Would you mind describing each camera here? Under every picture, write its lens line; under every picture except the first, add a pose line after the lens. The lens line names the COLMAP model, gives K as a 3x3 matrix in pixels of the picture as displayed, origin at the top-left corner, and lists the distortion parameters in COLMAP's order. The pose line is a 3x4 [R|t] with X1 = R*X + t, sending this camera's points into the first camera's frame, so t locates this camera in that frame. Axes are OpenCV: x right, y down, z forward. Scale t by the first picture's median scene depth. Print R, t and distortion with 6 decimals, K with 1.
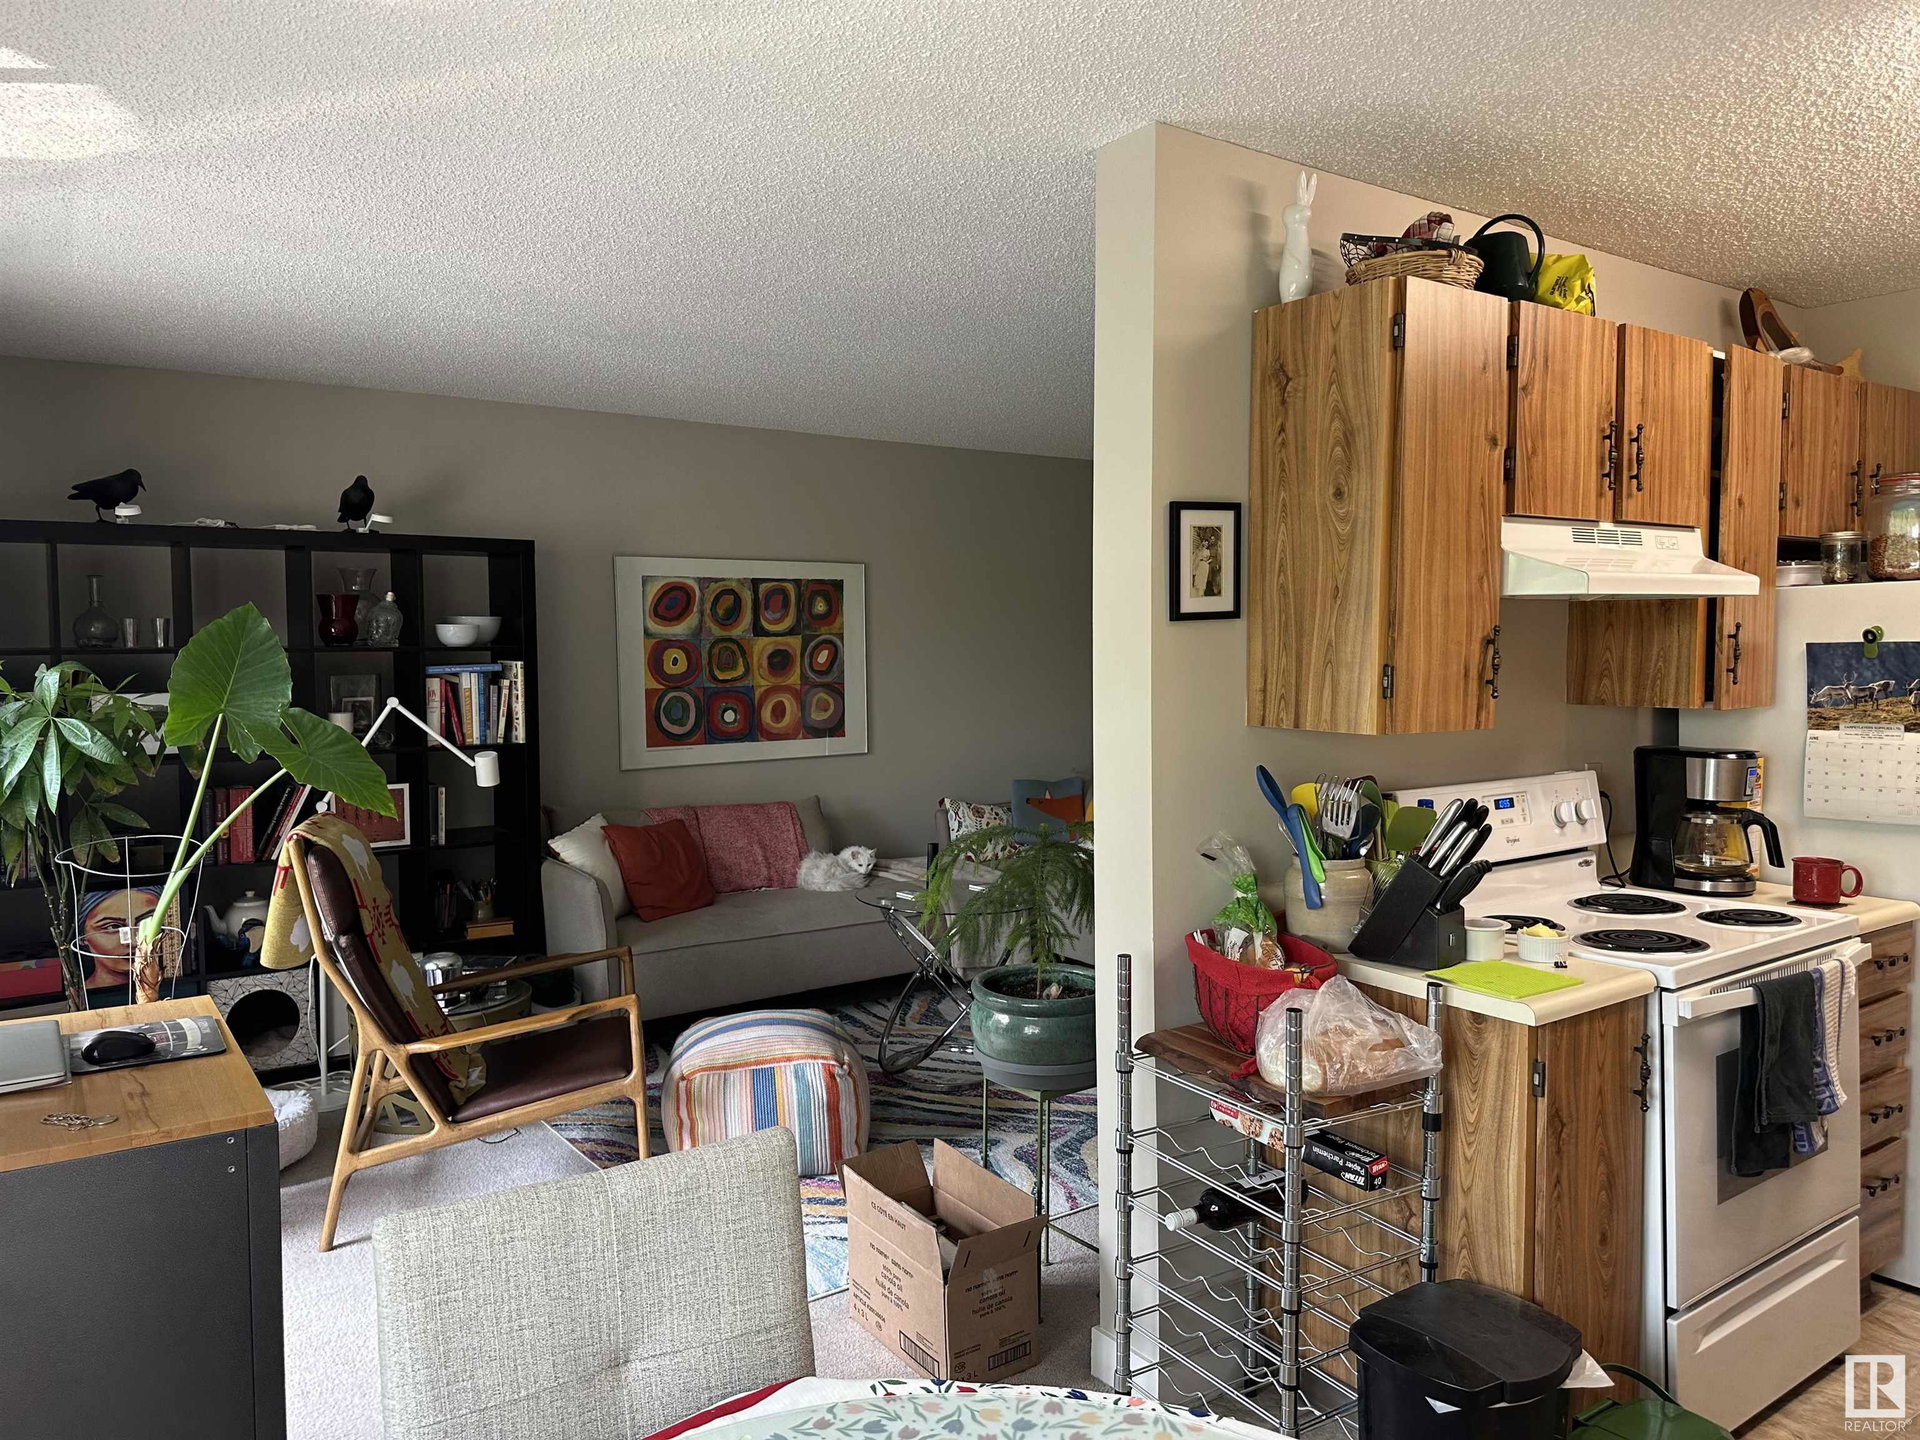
lens RADIAL K [[1307.9, 0, 953.7], [0, 1307.9, 718.2], [0, 0, 1]] dist [0.007578, 0.001567]
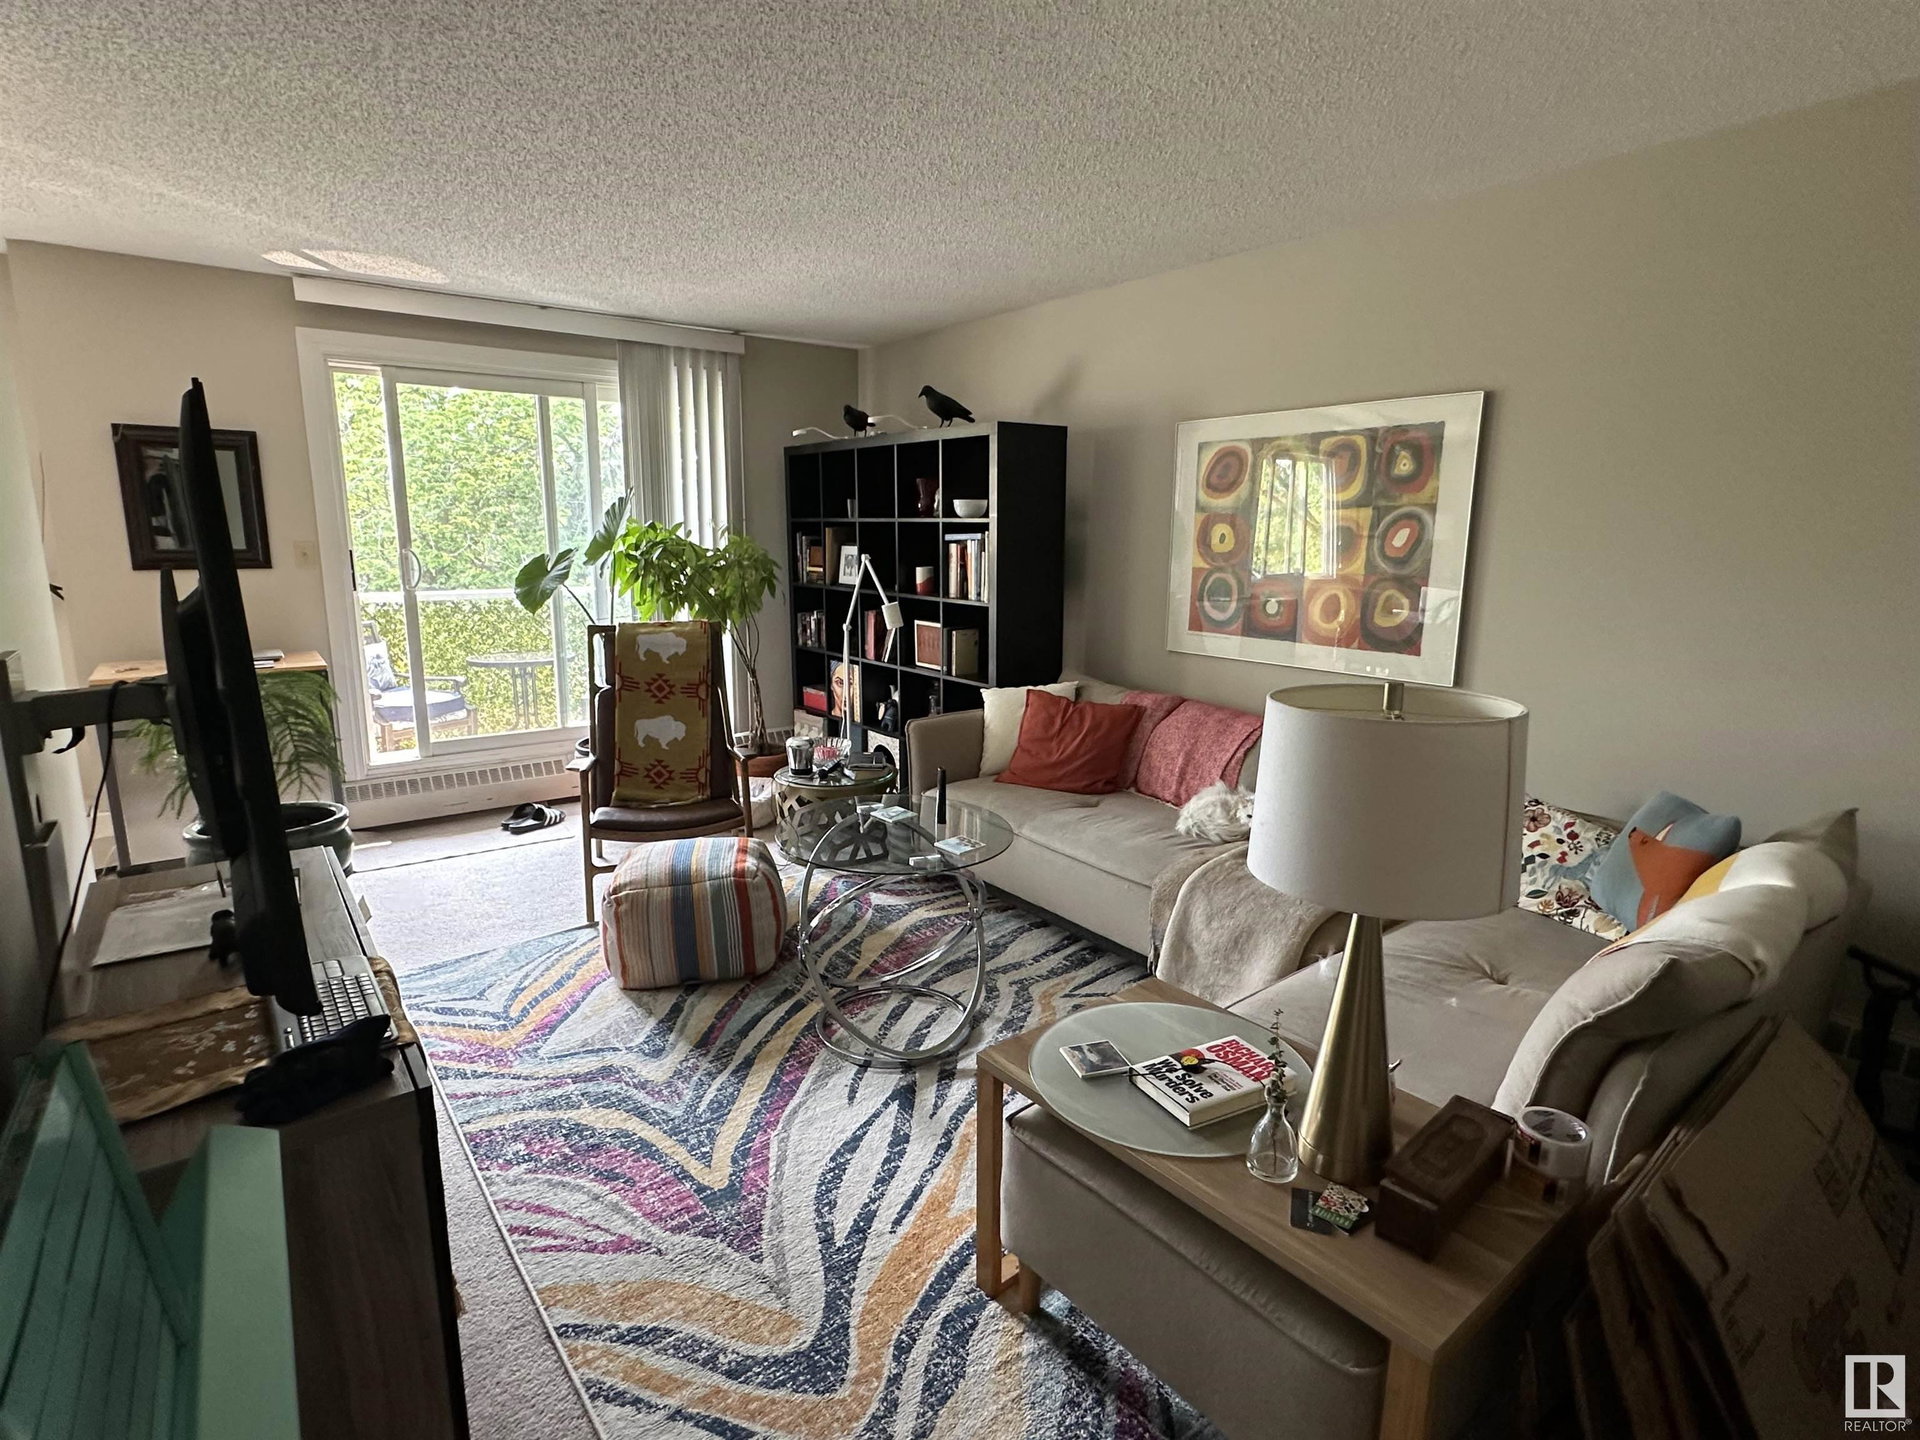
lens RADIAL K [[984.4, 0, 957.2], [0, 984.4, 724.8], [0, 0, 1]] dist [-0.004913, 0.002449]
pose [[0.049971, 0.200878, -0.978341, 0.446548], [-0.073113, 0.977672, 0.197006, -0.037048], [0.996071, 0.061685, 0.063542, 0.765076]]
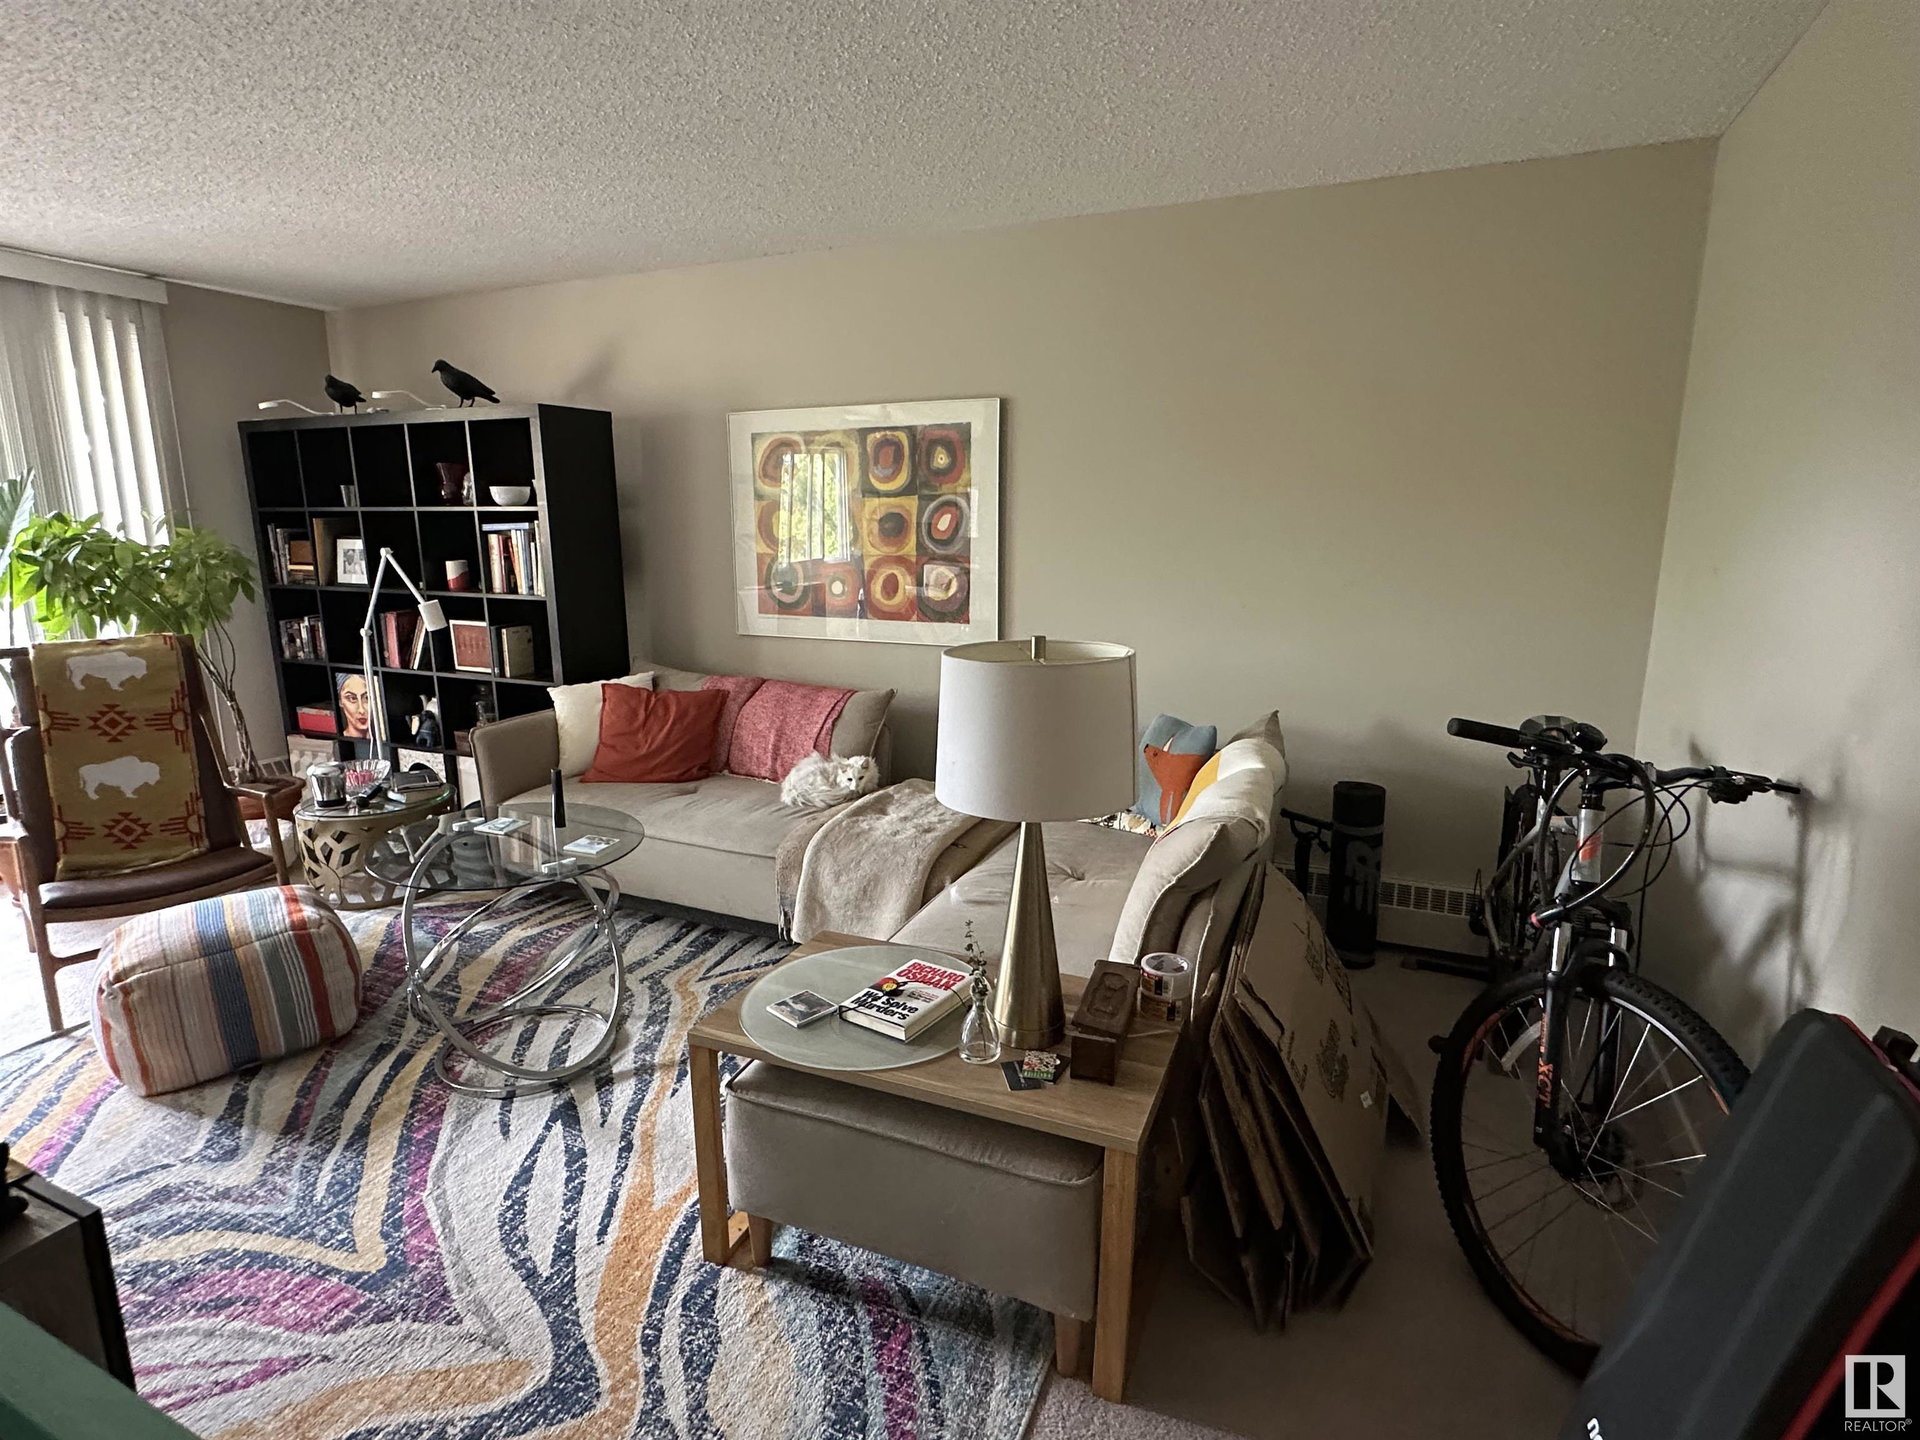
lens RADIAL K [[984.4, 0, 957.6], [0, 984.4, 719.5], [0, 0, 1]] dist [-0.004913, 0.002449]
pose [[0.523760, 0.174458, -0.833811, 0.454474], [-0.058178, 0.983845, 0.169305, -0.031974], [0.849877, -0.040166, 0.525448, 0.710043]]
